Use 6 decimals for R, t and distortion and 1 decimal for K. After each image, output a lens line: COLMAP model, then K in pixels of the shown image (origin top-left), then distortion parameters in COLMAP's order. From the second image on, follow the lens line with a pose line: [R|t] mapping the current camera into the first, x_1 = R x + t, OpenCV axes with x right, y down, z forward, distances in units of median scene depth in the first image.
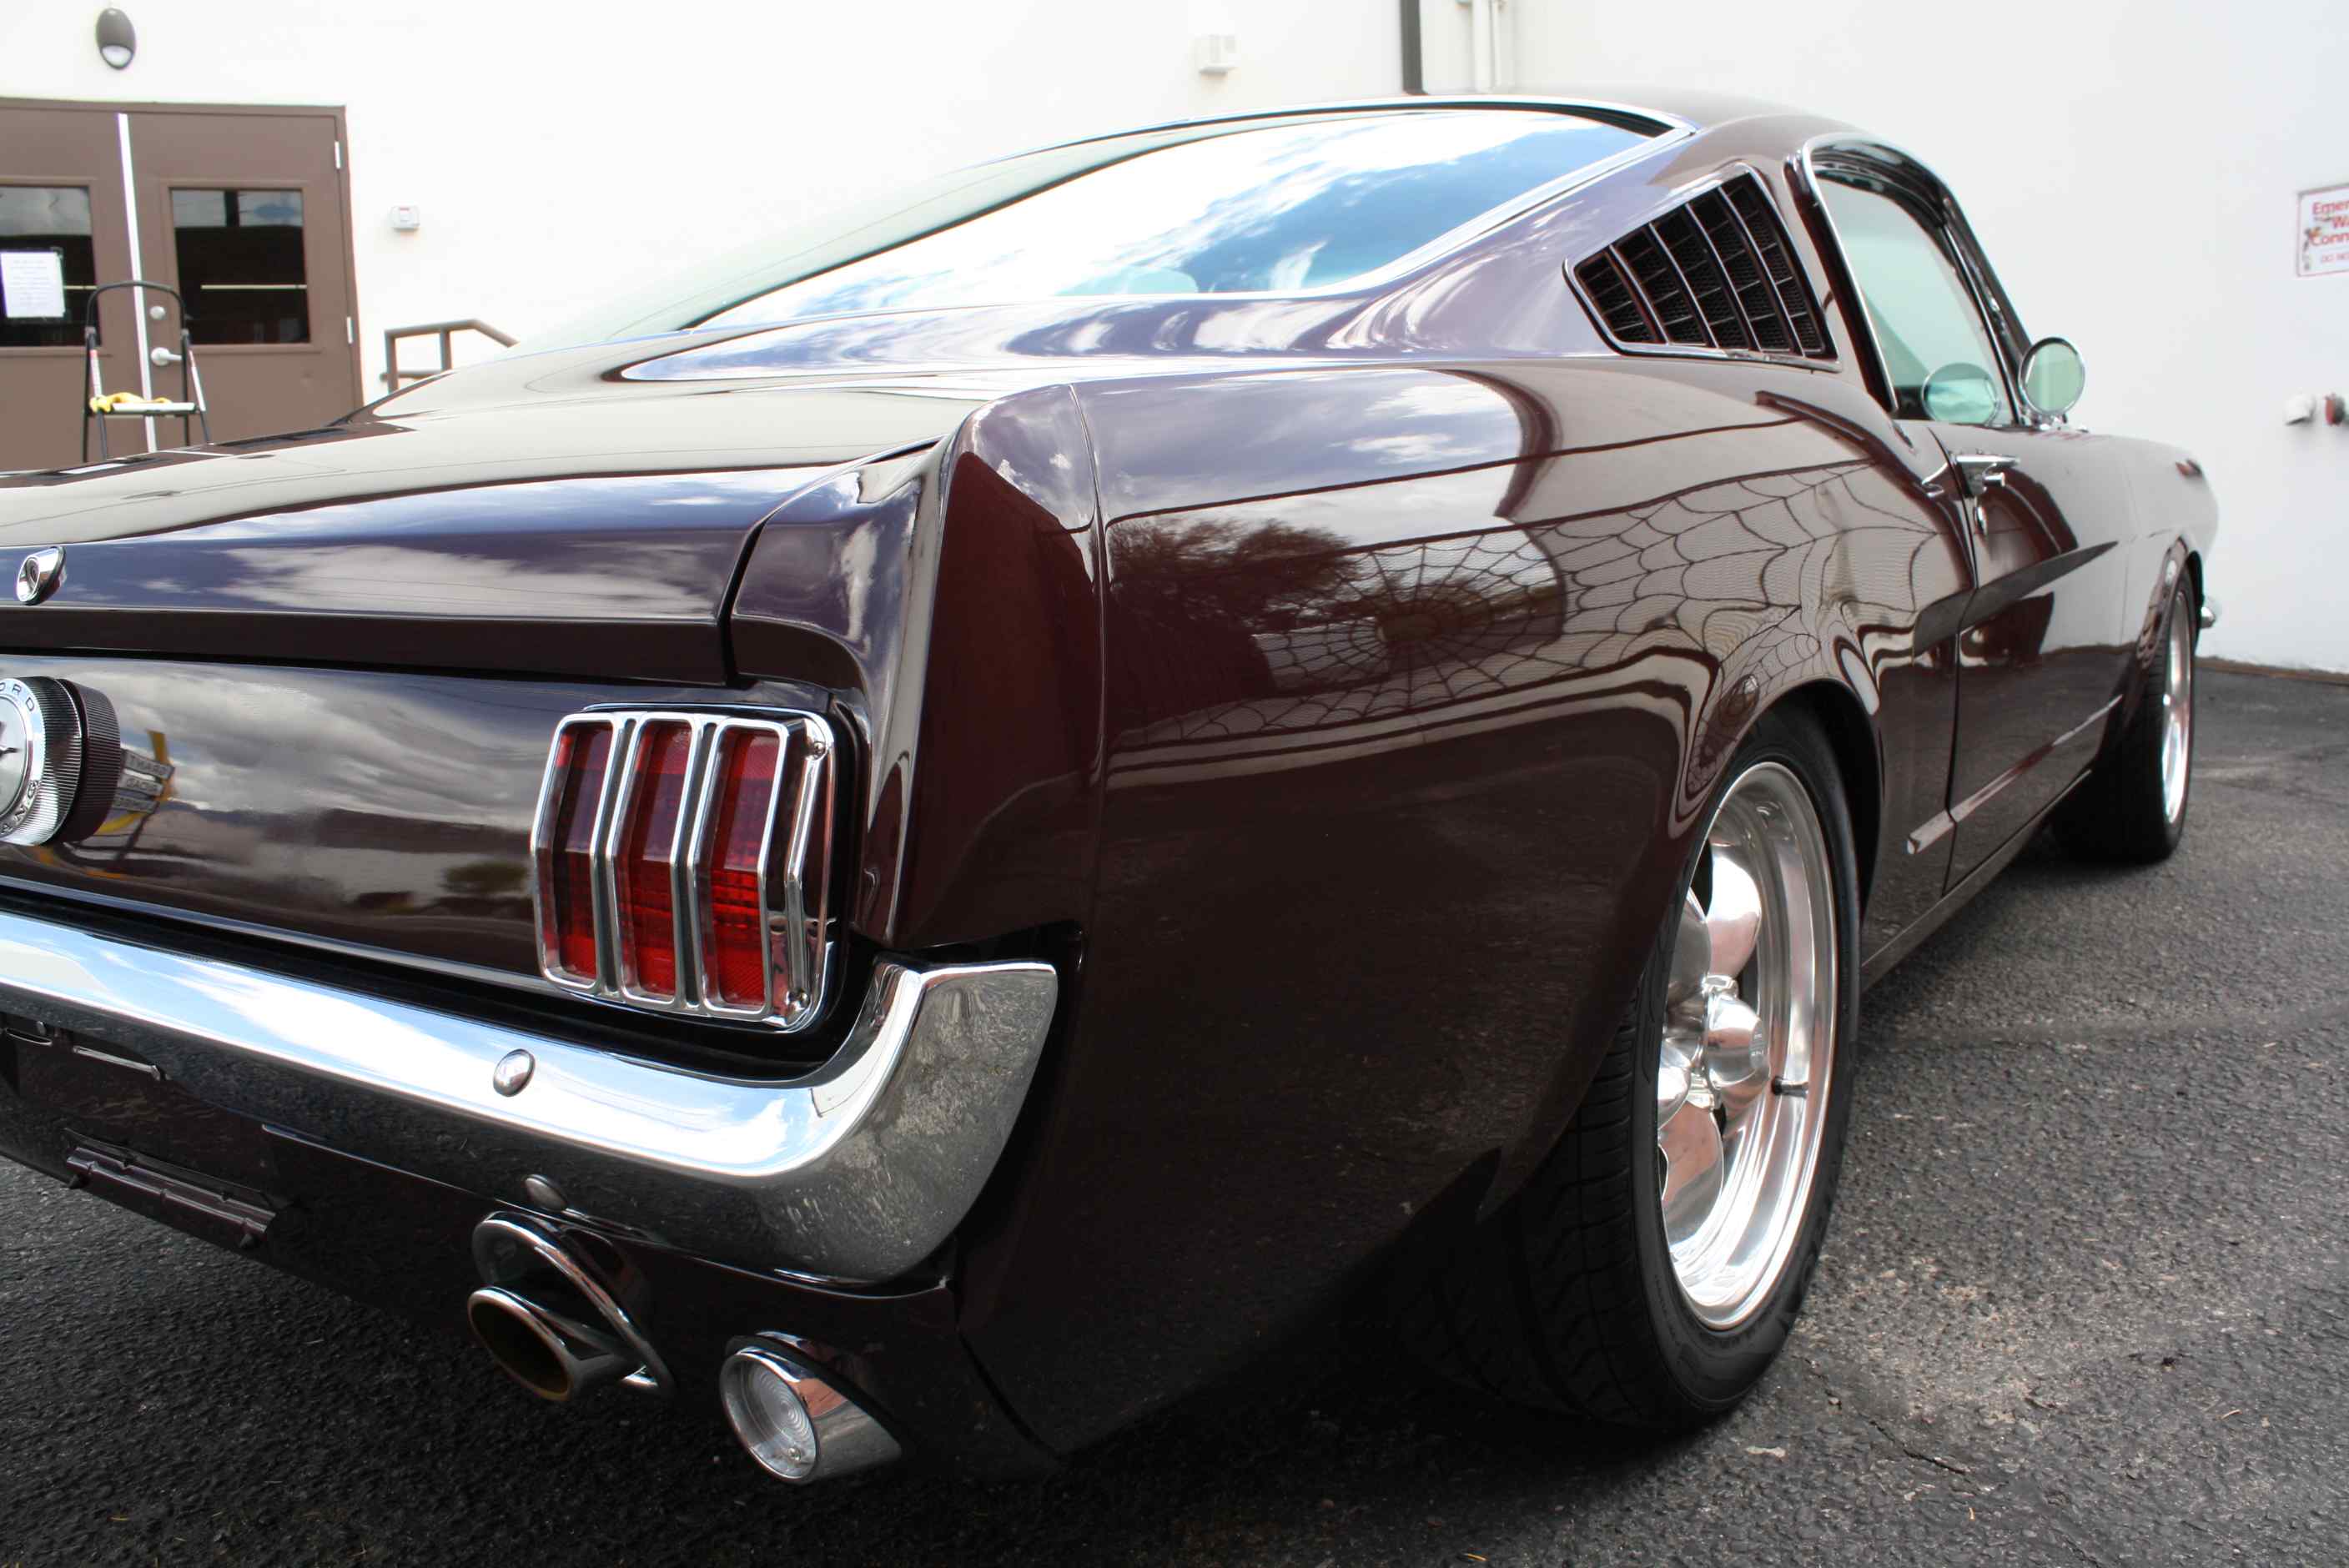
lens RADIAL K [[1973.3, 0, 1186.0], [0, 1973.3, 775.5], [0, 0, 1]] dist [-0.169509, 0.147572]
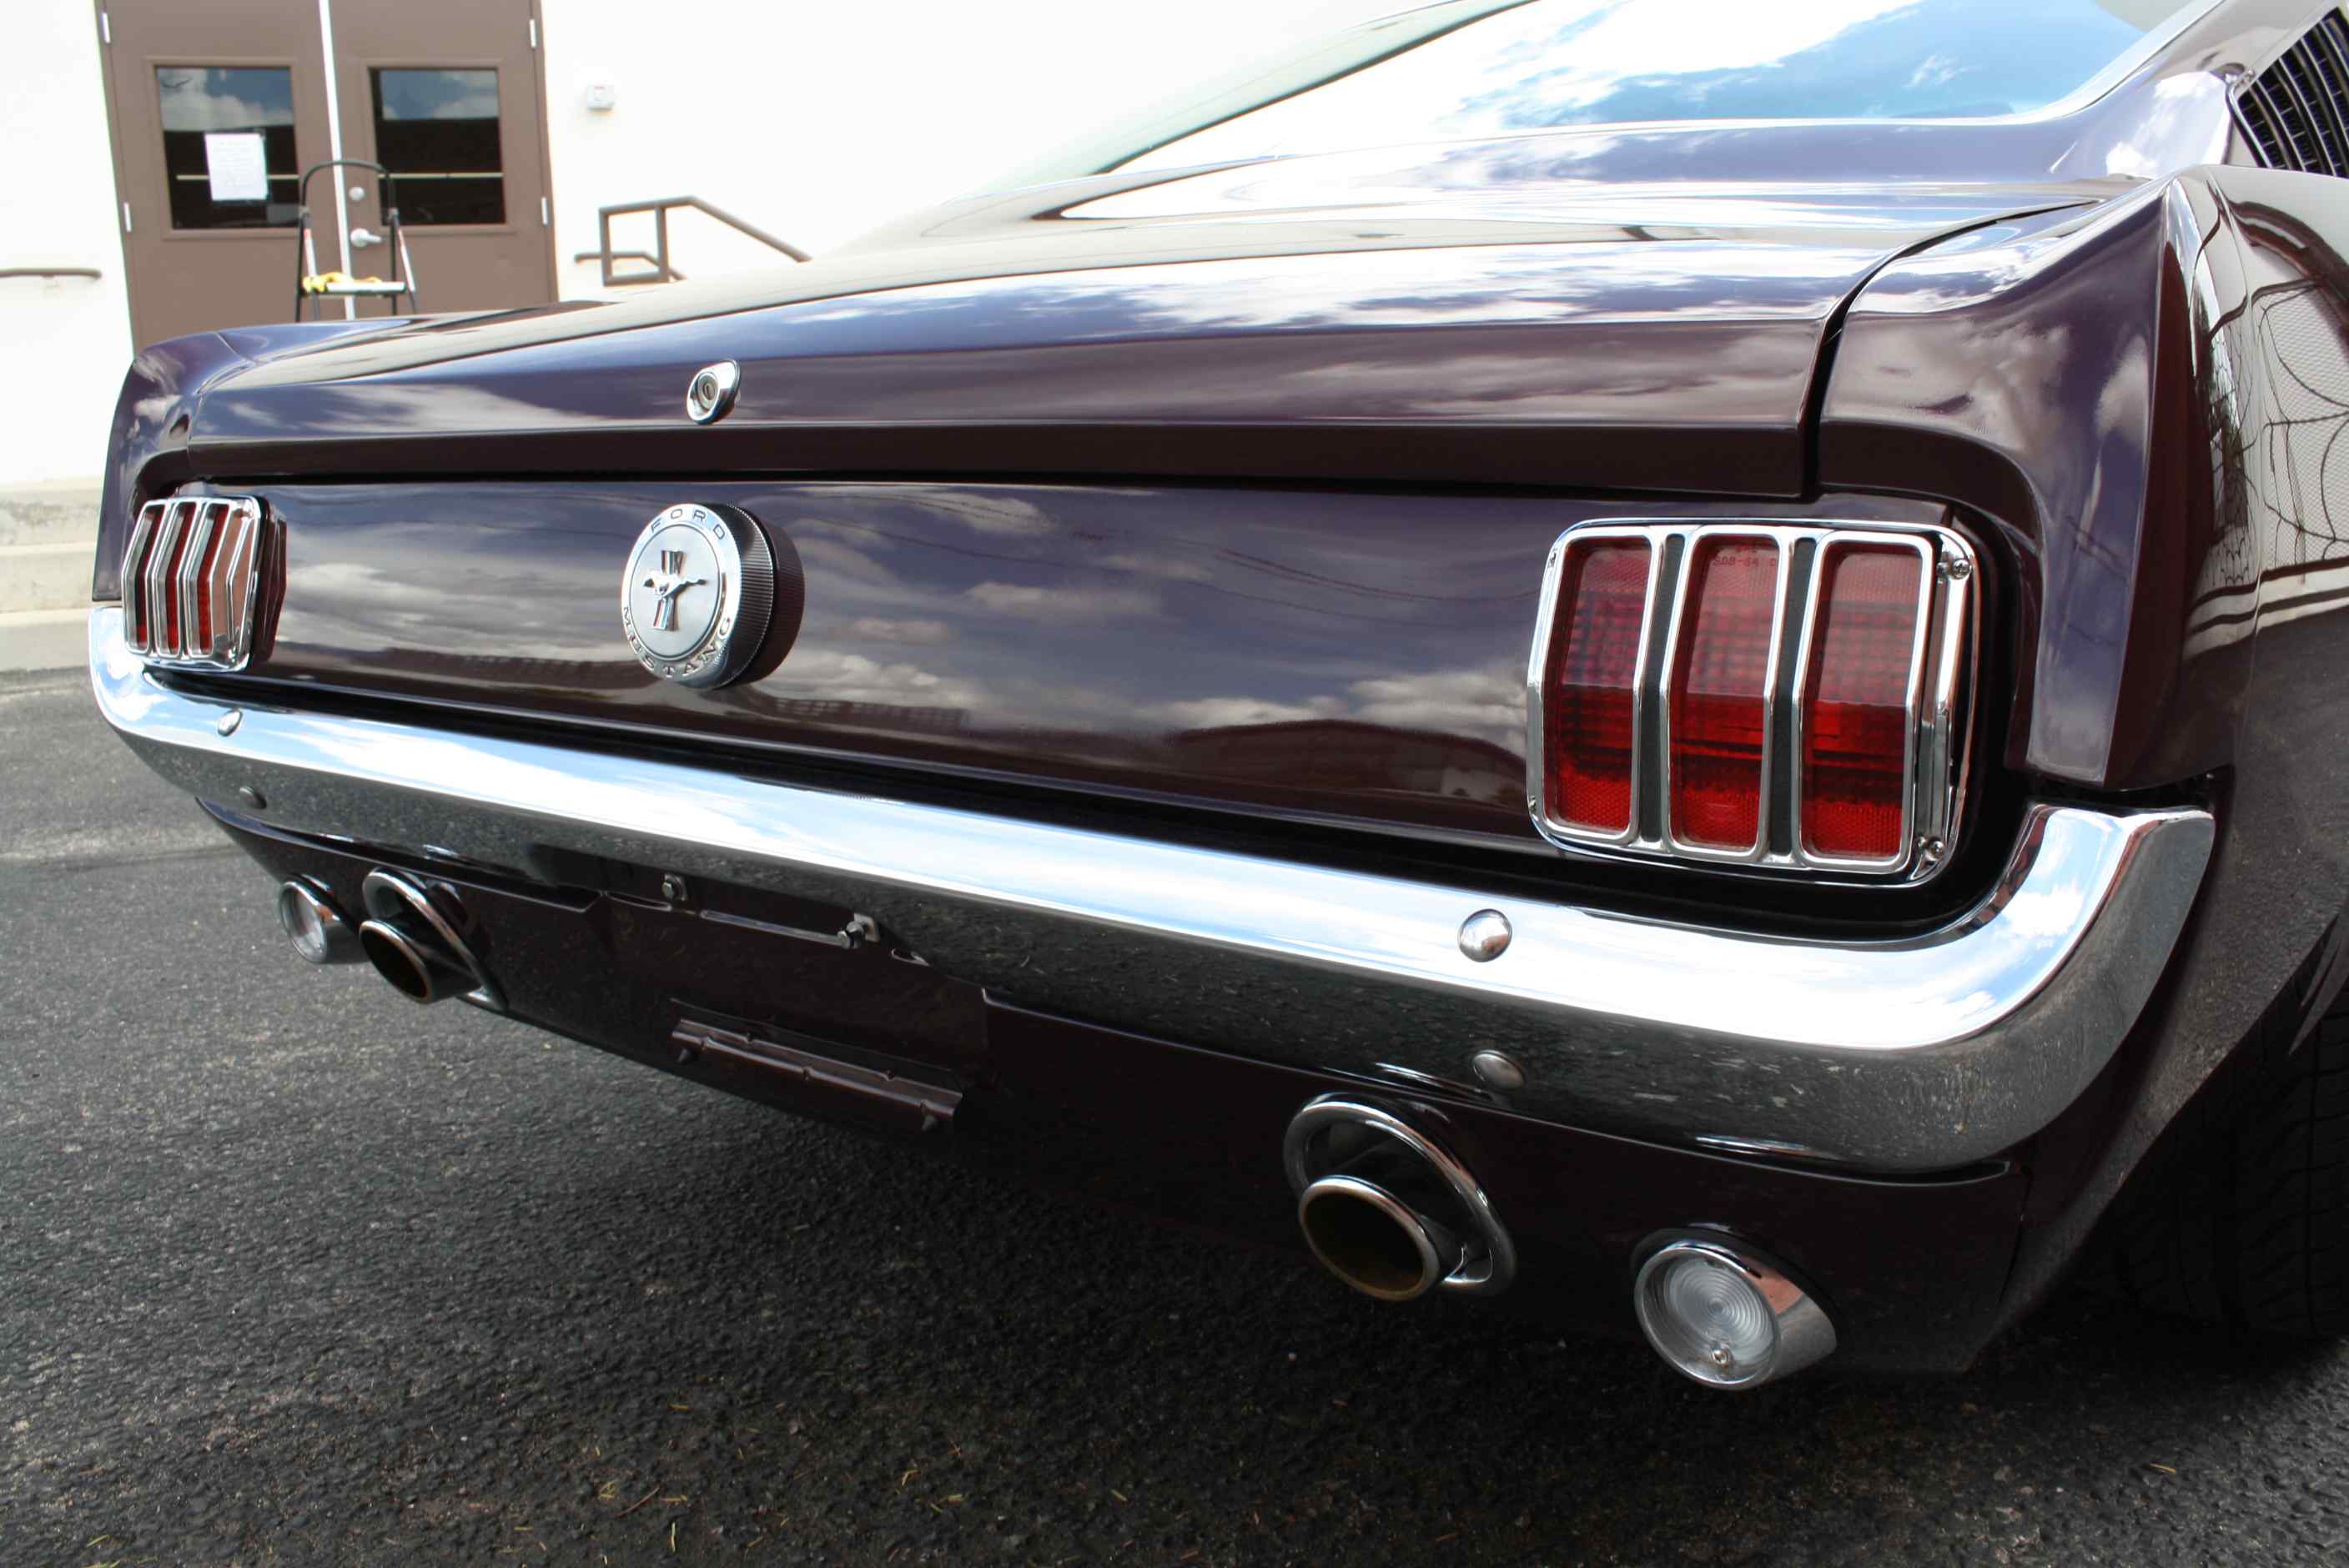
lens RADIAL K [[1973.3, 0, 1186.0], [0, 1973.3, 775.5], [0, 0, 1]] dist [-0.169509, 0.147572]
pose [[0.998106, 0.014693, -0.059732, -0.234971], [-0.011511, 0.998514, 0.053267, 0.018501], [0.060426, -0.052479, 0.996792, 0.052808]]
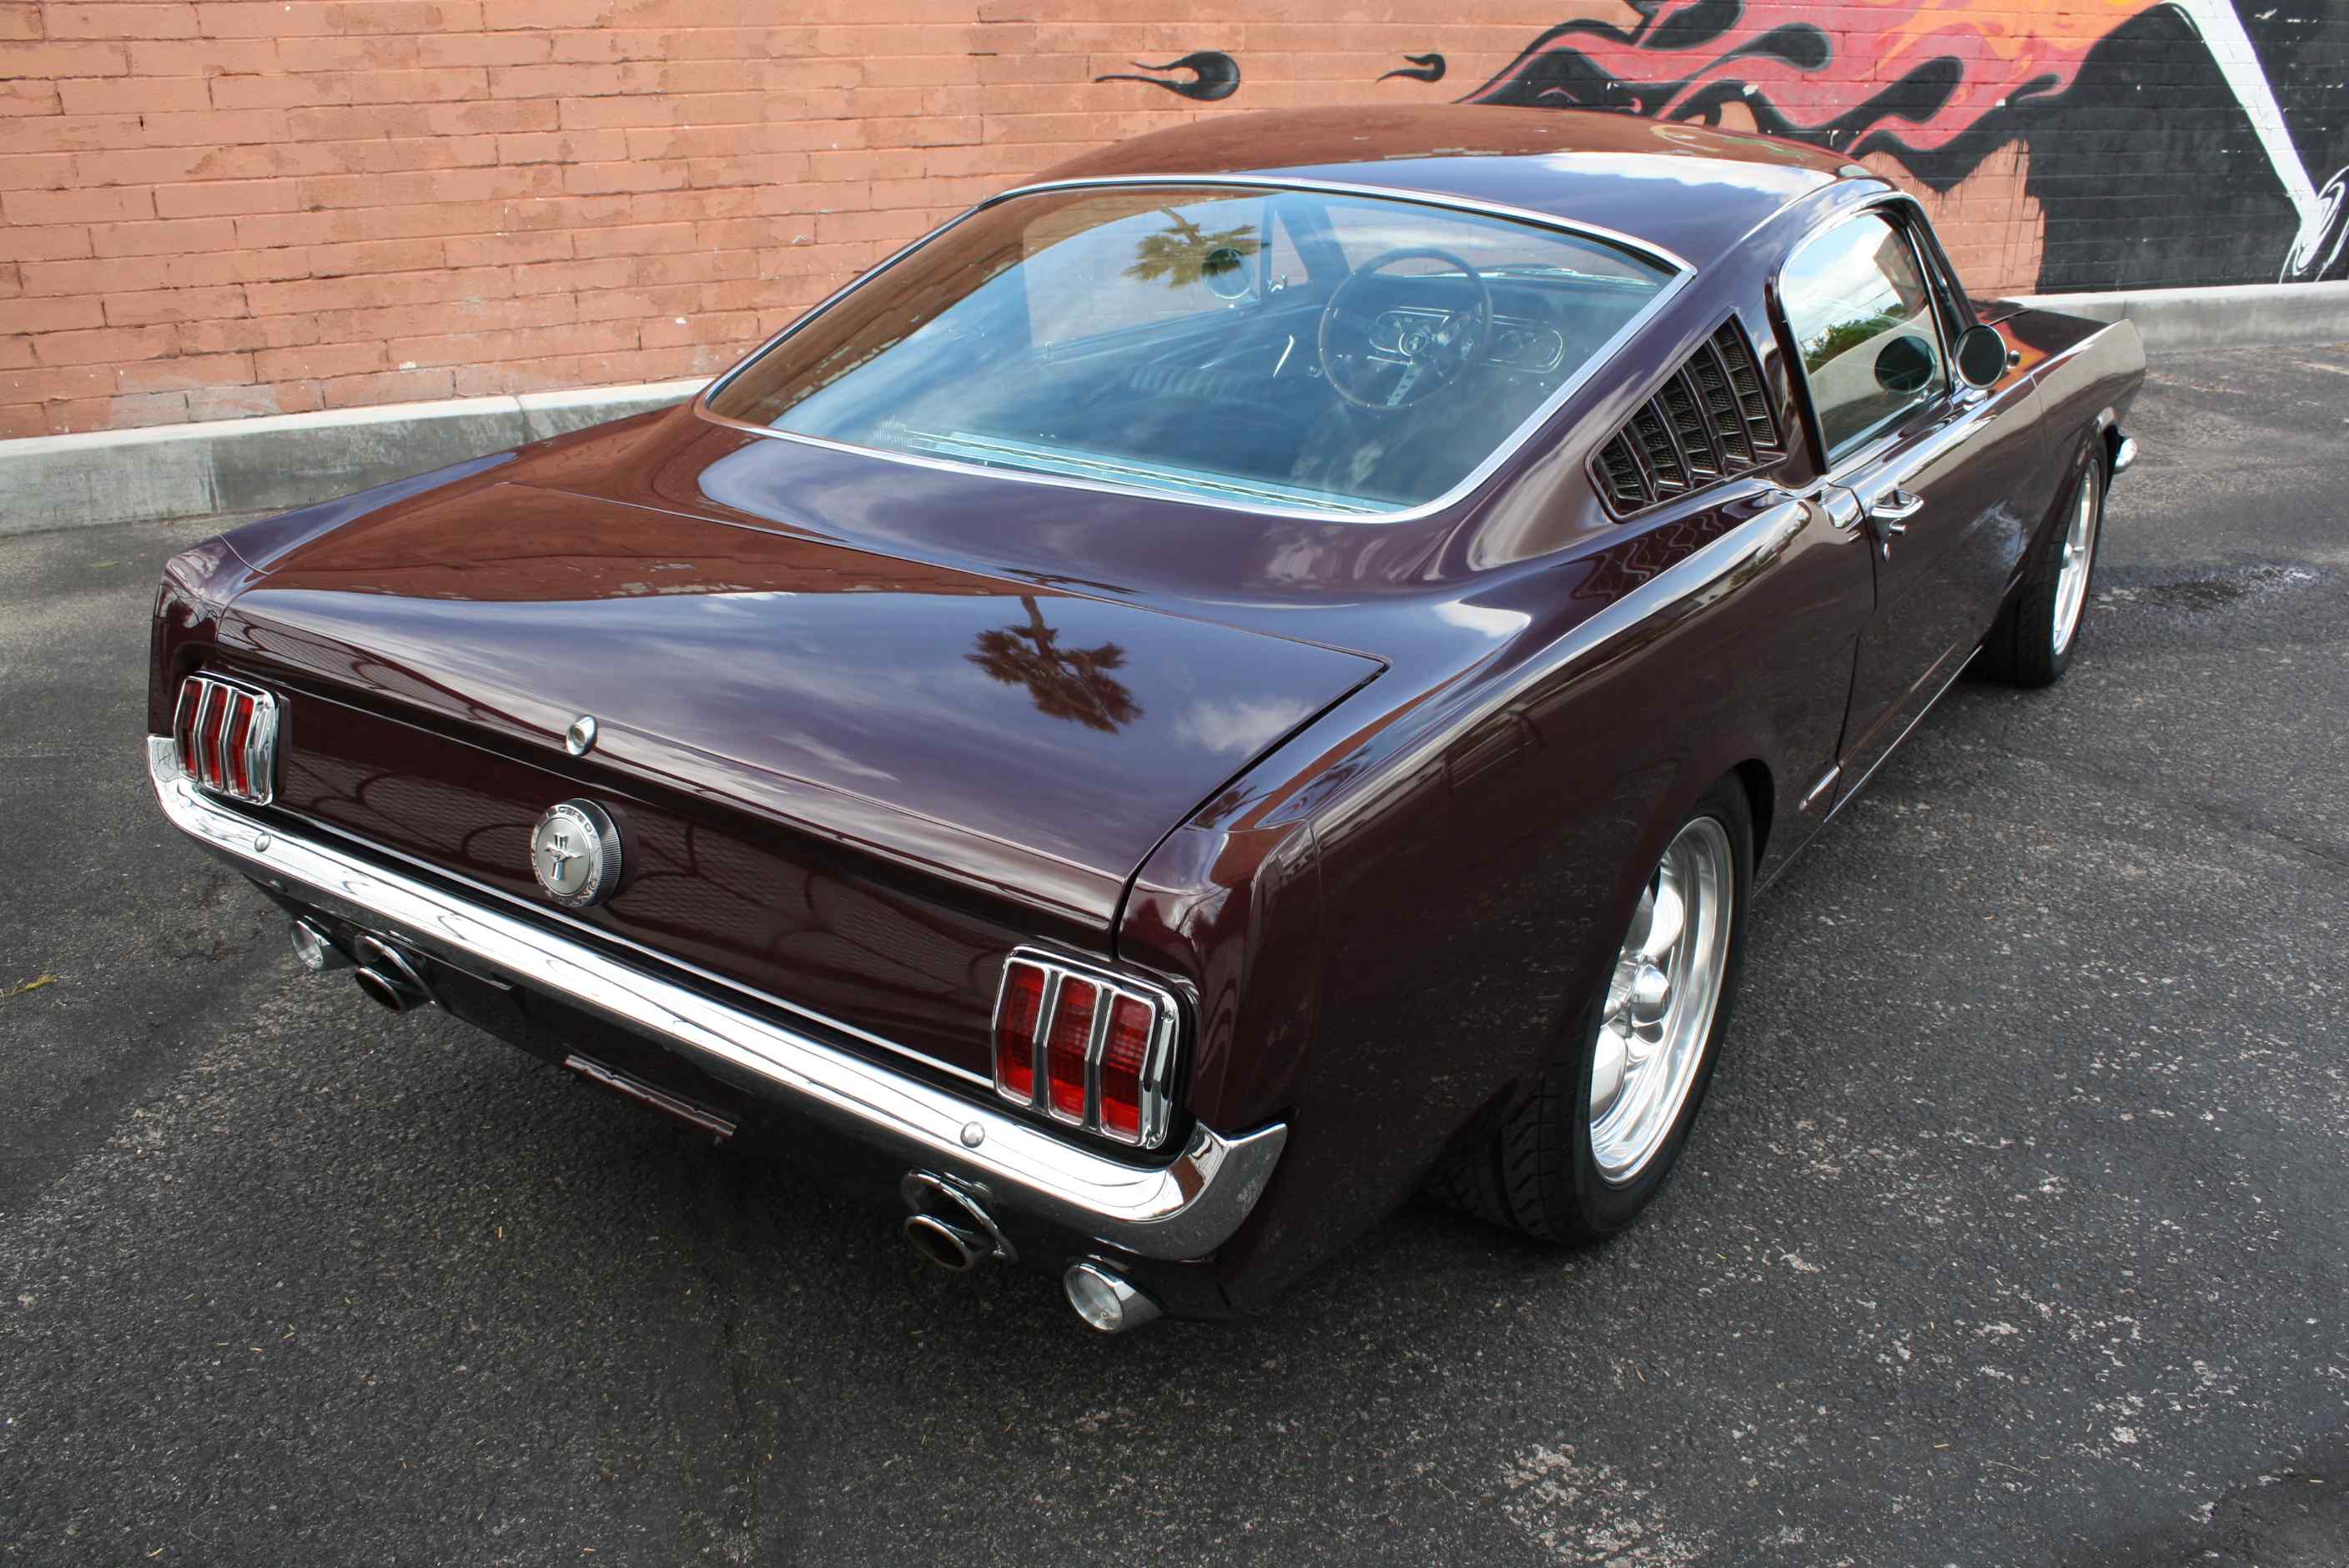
lens RADIAL K [[1978.3, 0, 1174.5], [0, 1978.3, 784.0], [0, 0, 1]] dist [-0.170294, 0.147407]
pose [[0.998975, 0.042243, 0.016250, -0.109394], [-0.044855, 0.971961, 0.230823, -0.332028], [-0.006043, -0.231315, 0.972860, -0.403676]]
